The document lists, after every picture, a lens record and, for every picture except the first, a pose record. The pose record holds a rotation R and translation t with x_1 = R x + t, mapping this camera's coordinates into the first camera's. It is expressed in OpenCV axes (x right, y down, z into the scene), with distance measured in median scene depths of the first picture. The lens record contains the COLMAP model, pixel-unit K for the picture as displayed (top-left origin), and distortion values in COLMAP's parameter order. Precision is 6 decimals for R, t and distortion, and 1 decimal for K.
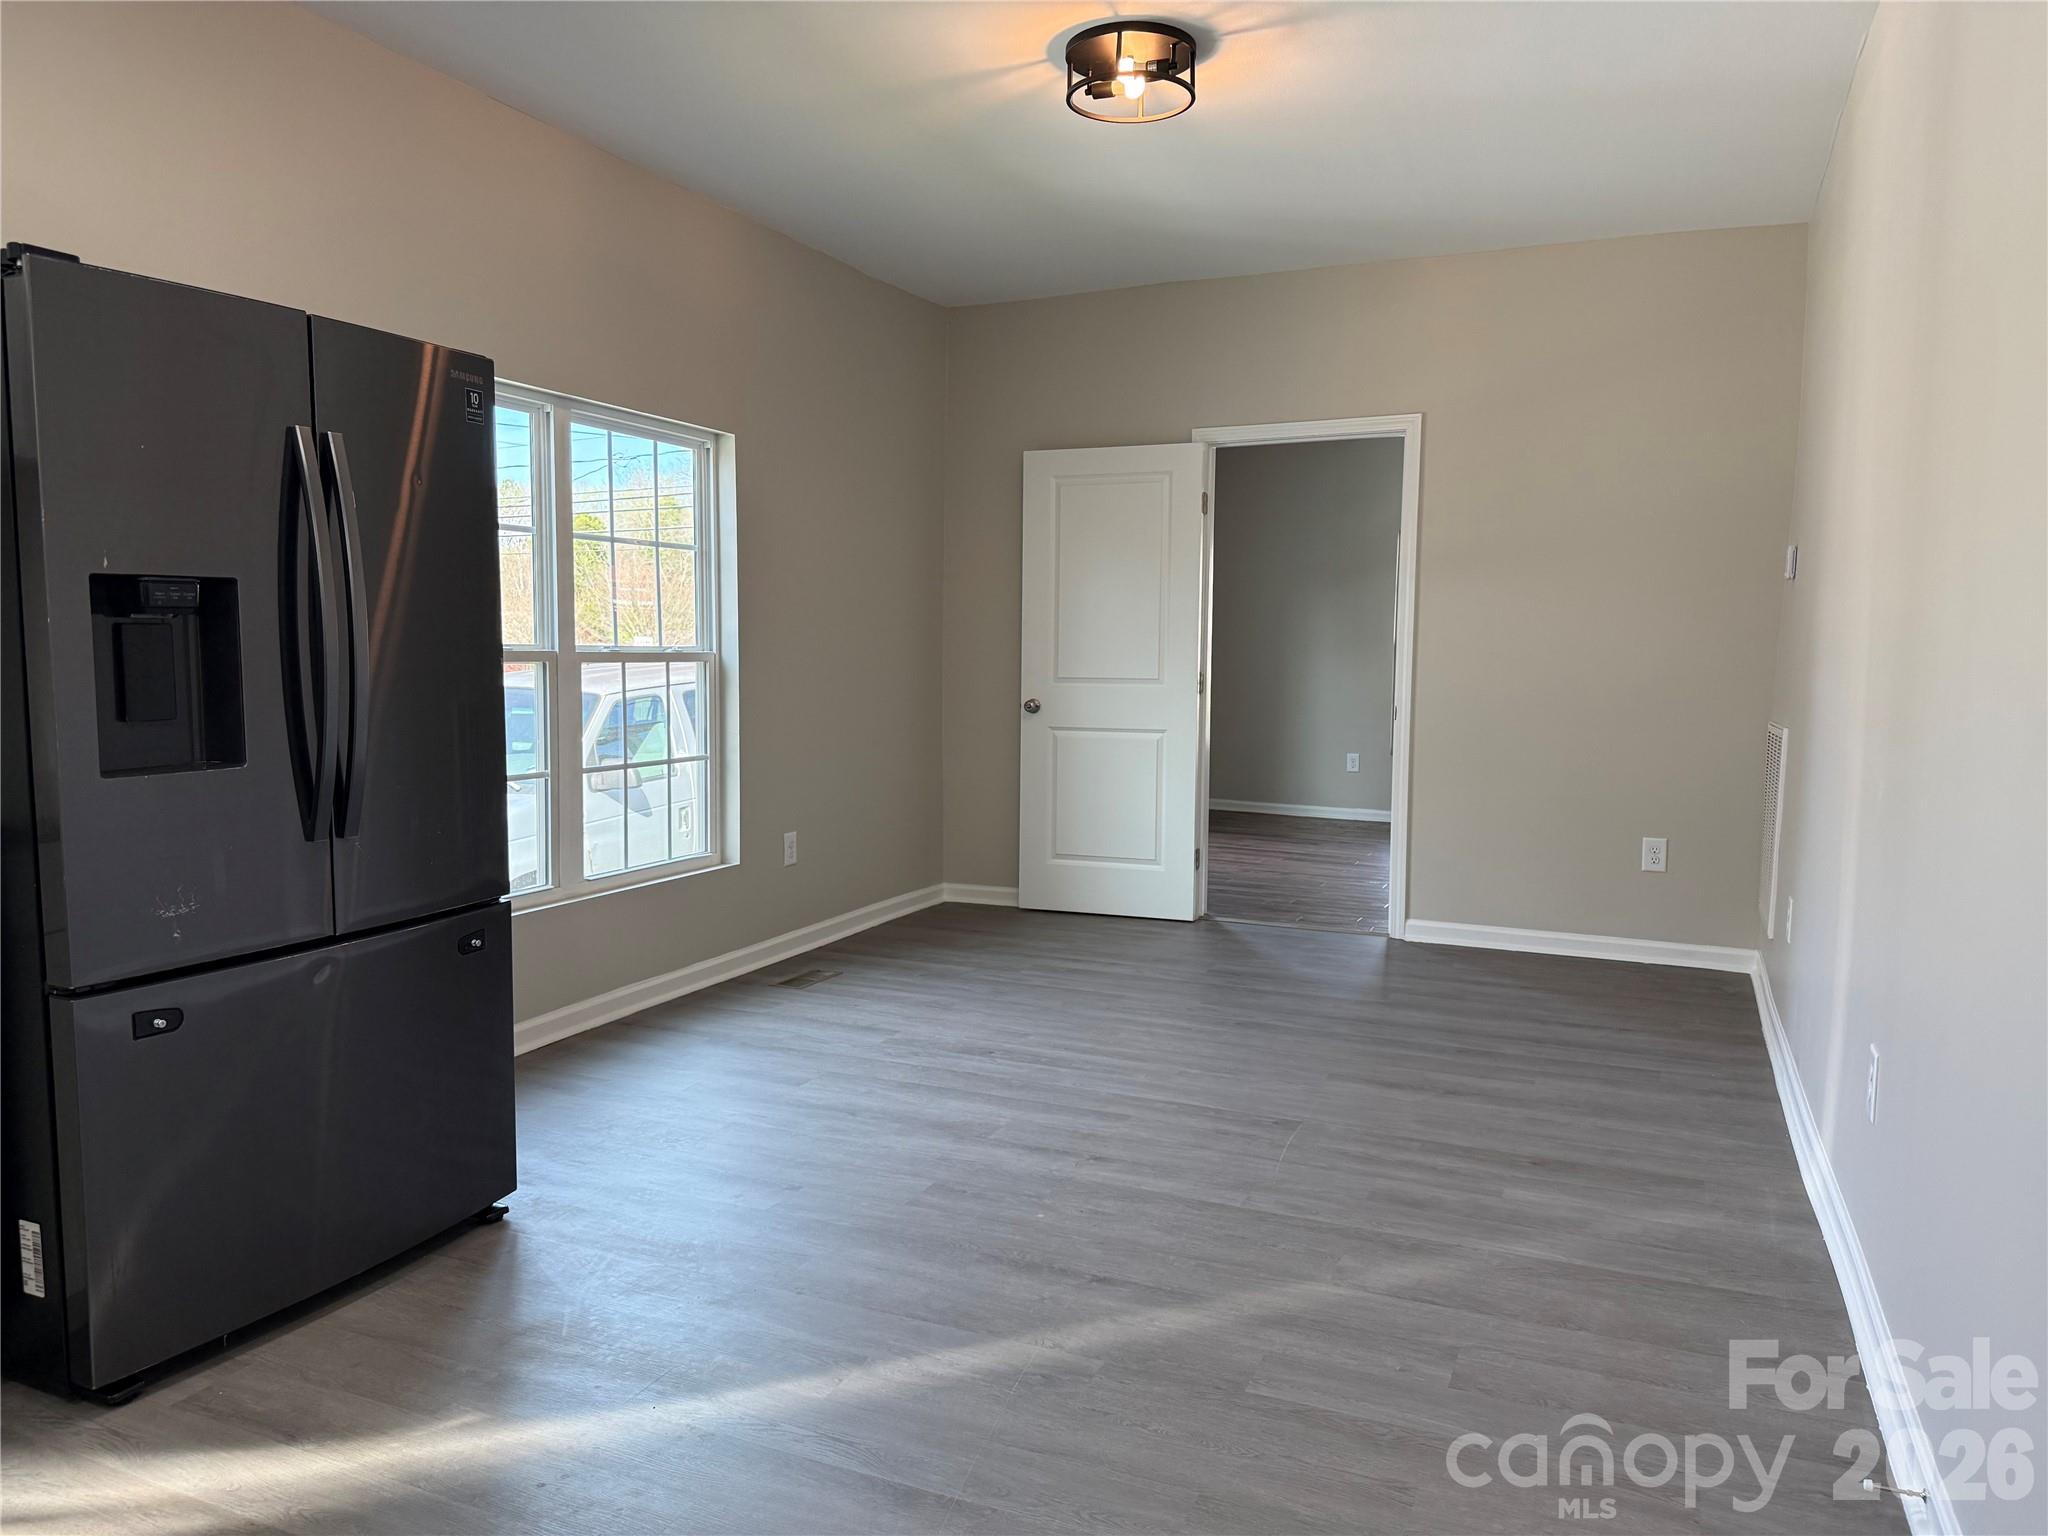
lens RADIAL K [[1428.9, 0, 1019.4], [0, 1428.9, 782.4], [0, 0, 1]] dist [0.008919, -0.021191]
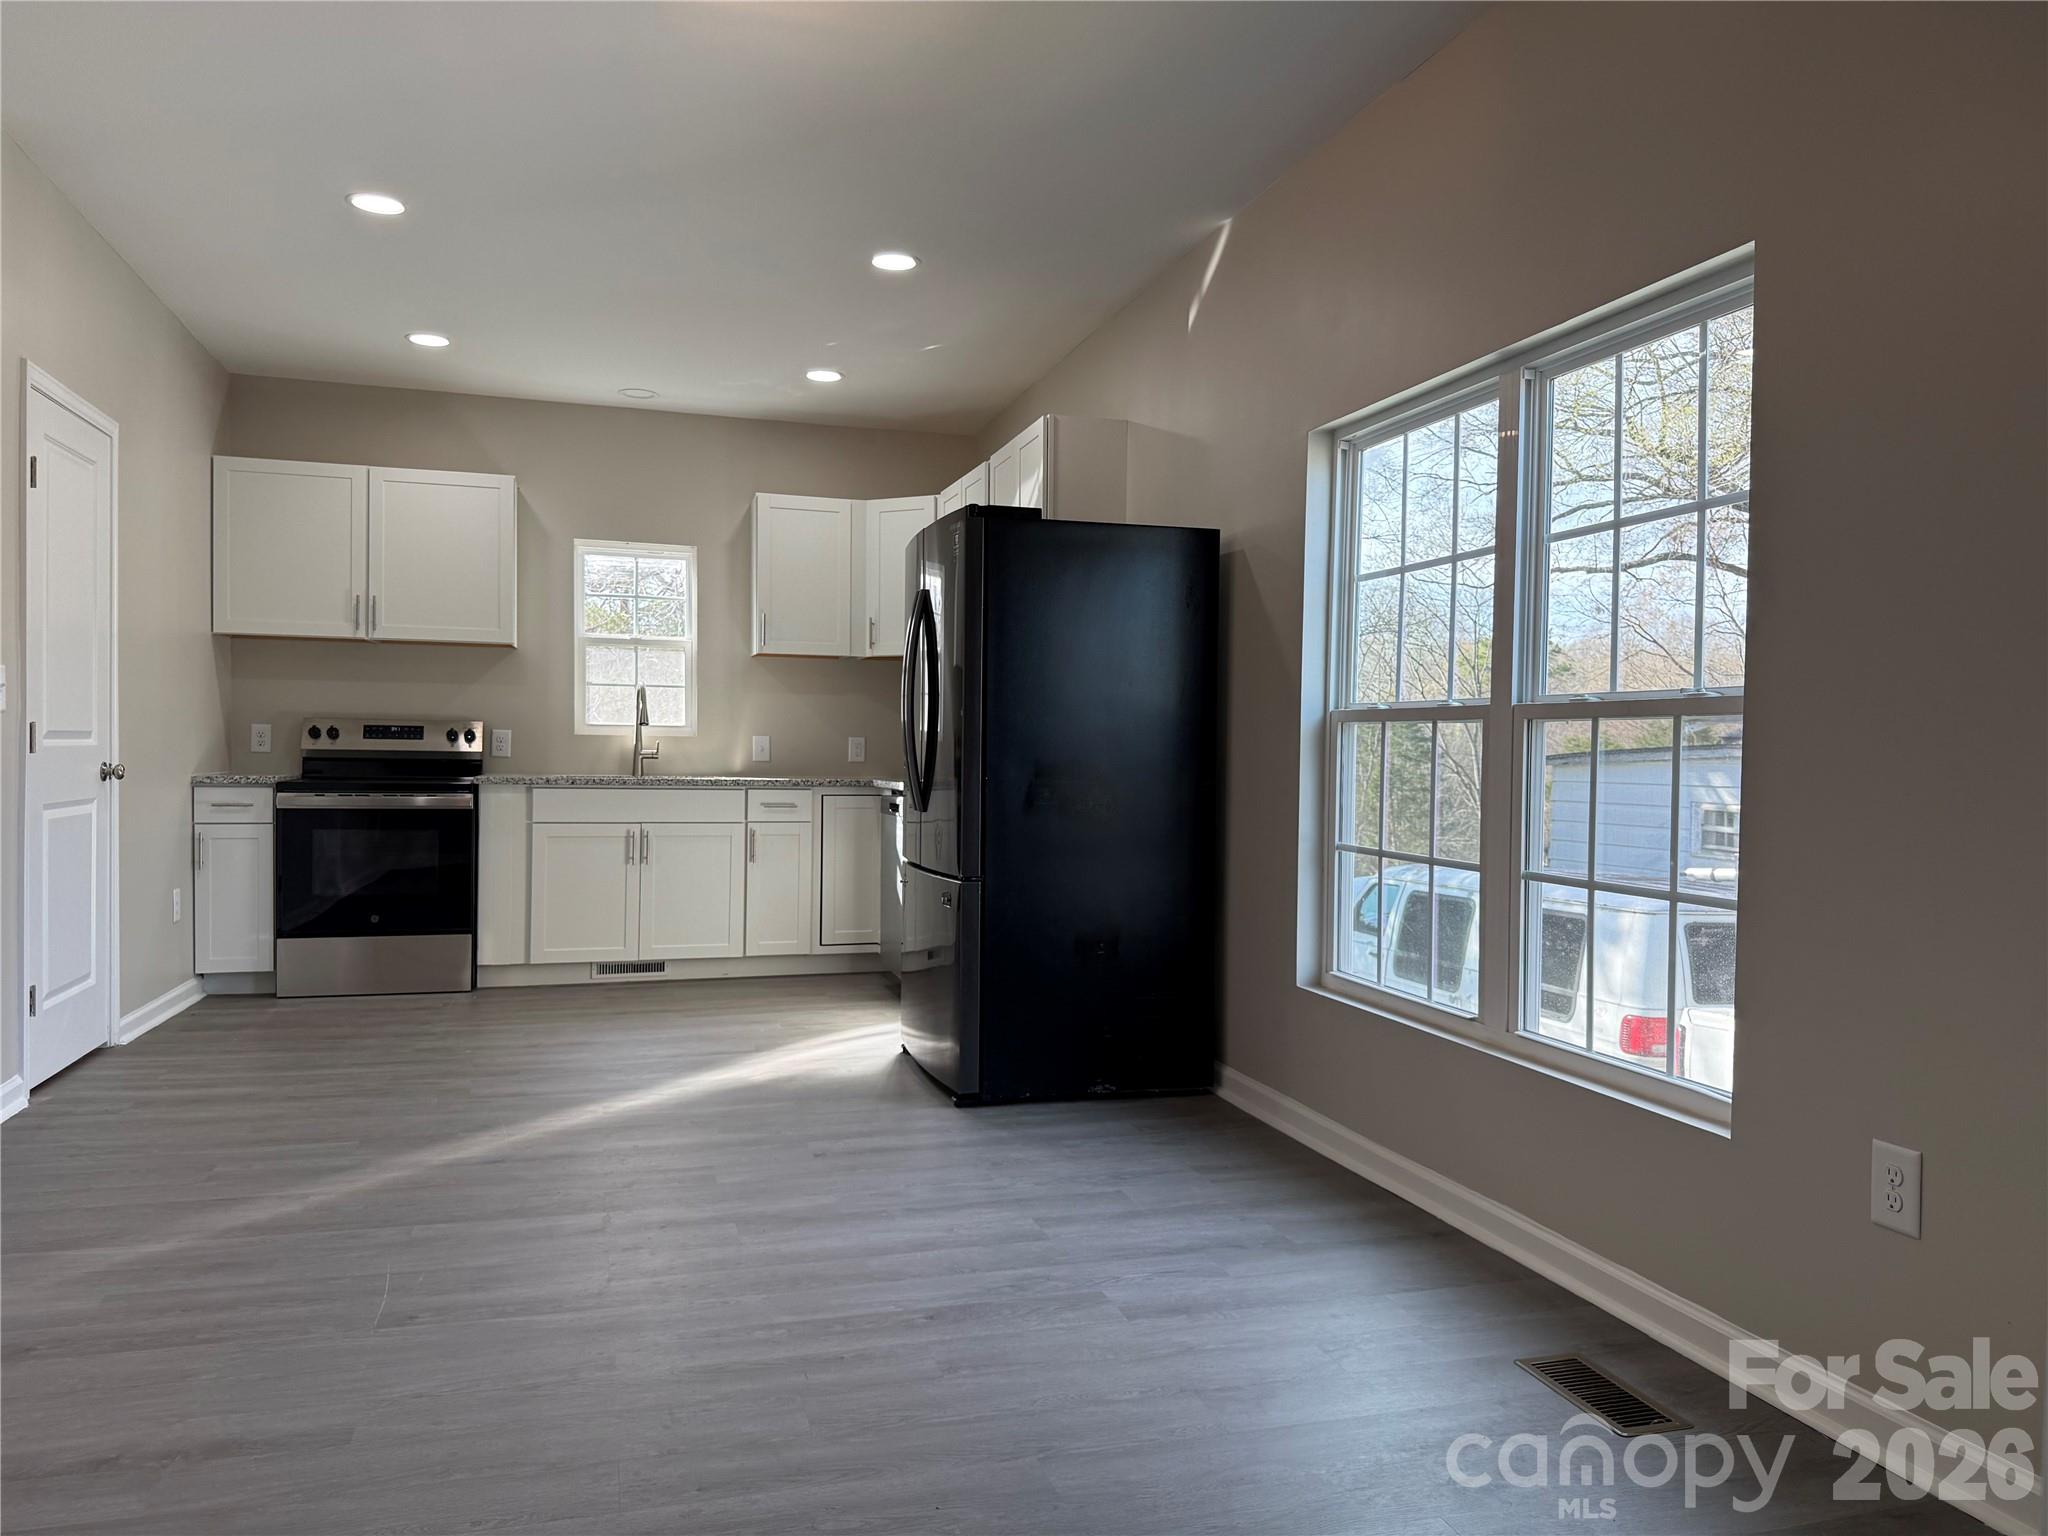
lens RADIAL K [[1428.9, 0, 1032.4], [0, 1428.9, 763.8], [0, 0, 1]] dist [0.008919, -0.021191]
pose [[-0.750110, -0.004879, -0.661295, 0.377955], [-0.079723, 0.993347, 0.083101, -0.113642], [0.656490, 0.115056, -0.745509, 1.525290]]
